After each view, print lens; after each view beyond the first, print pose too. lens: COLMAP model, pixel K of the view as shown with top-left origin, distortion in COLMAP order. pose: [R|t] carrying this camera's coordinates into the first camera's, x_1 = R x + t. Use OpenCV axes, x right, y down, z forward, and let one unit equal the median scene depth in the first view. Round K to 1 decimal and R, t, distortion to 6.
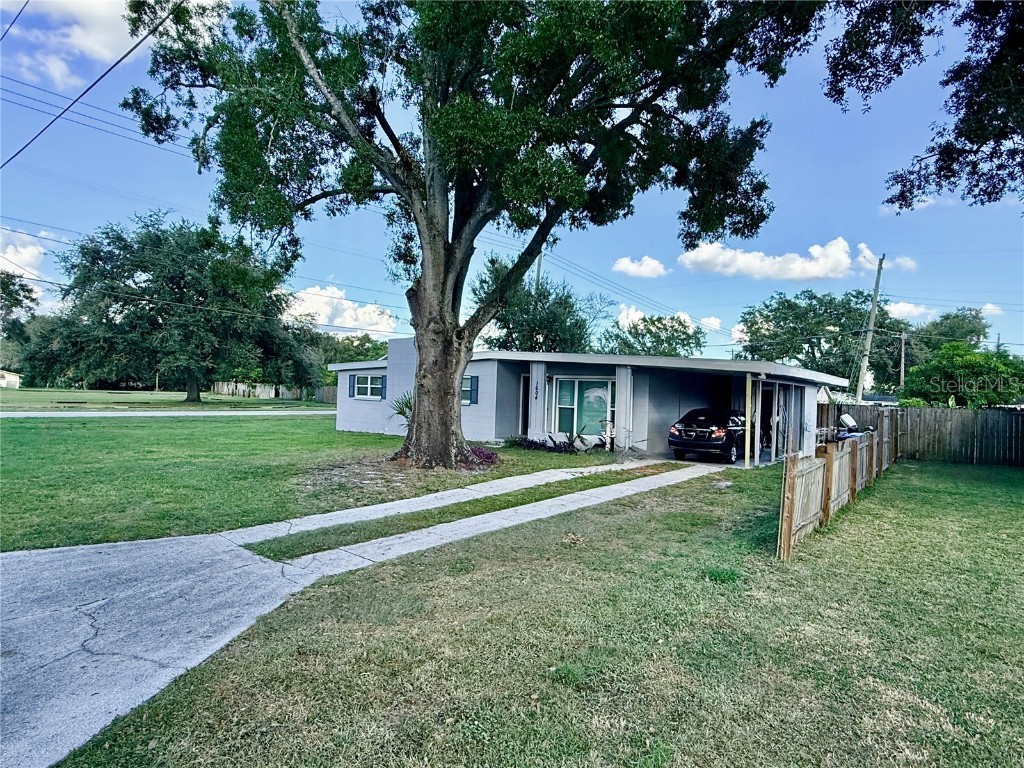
lens RADIAL K [[562.8, 0, 512.0], [0, 562.8, 384.0], [0, 0, 1]] dist [0.000509, 0.000044]
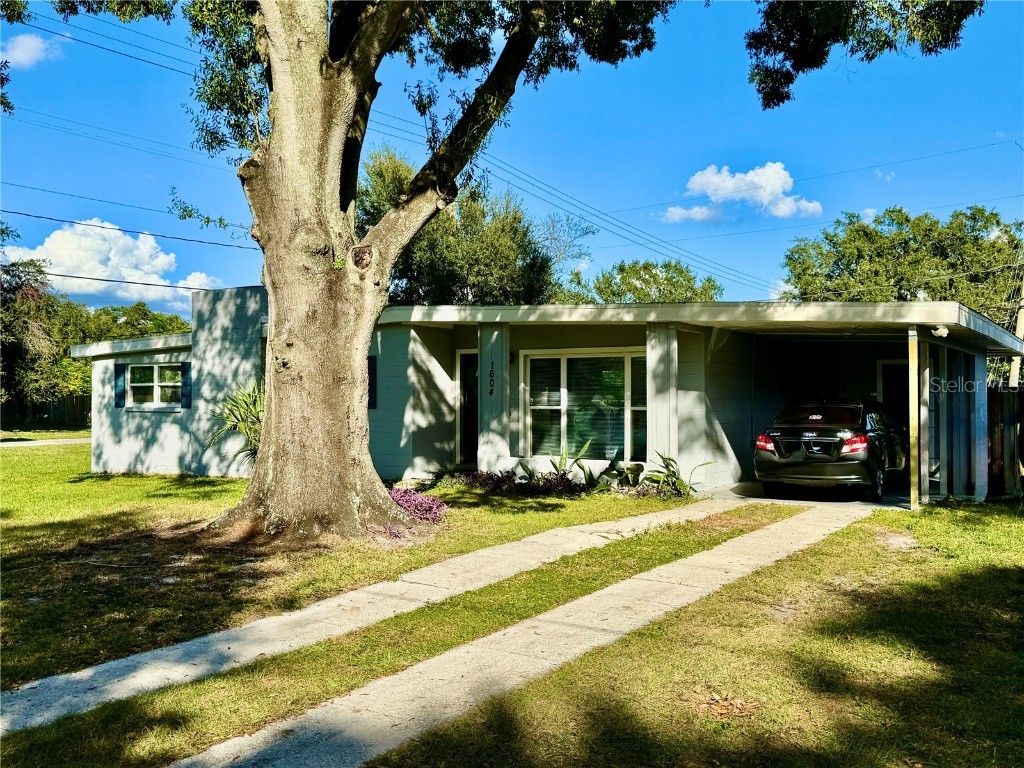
lens RADIAL K [[959.1, 0, 512.5], [0, 959.1, 386.7], [0, 0, 1]] dist [0.065454, -0.011172]
pose [[0.993403, -0.034250, 0.109446, -0.046748], [0.033513, 0.999402, 0.008566, 0.016011], [-0.109673, -0.004842, 0.993956, 0.139973]]
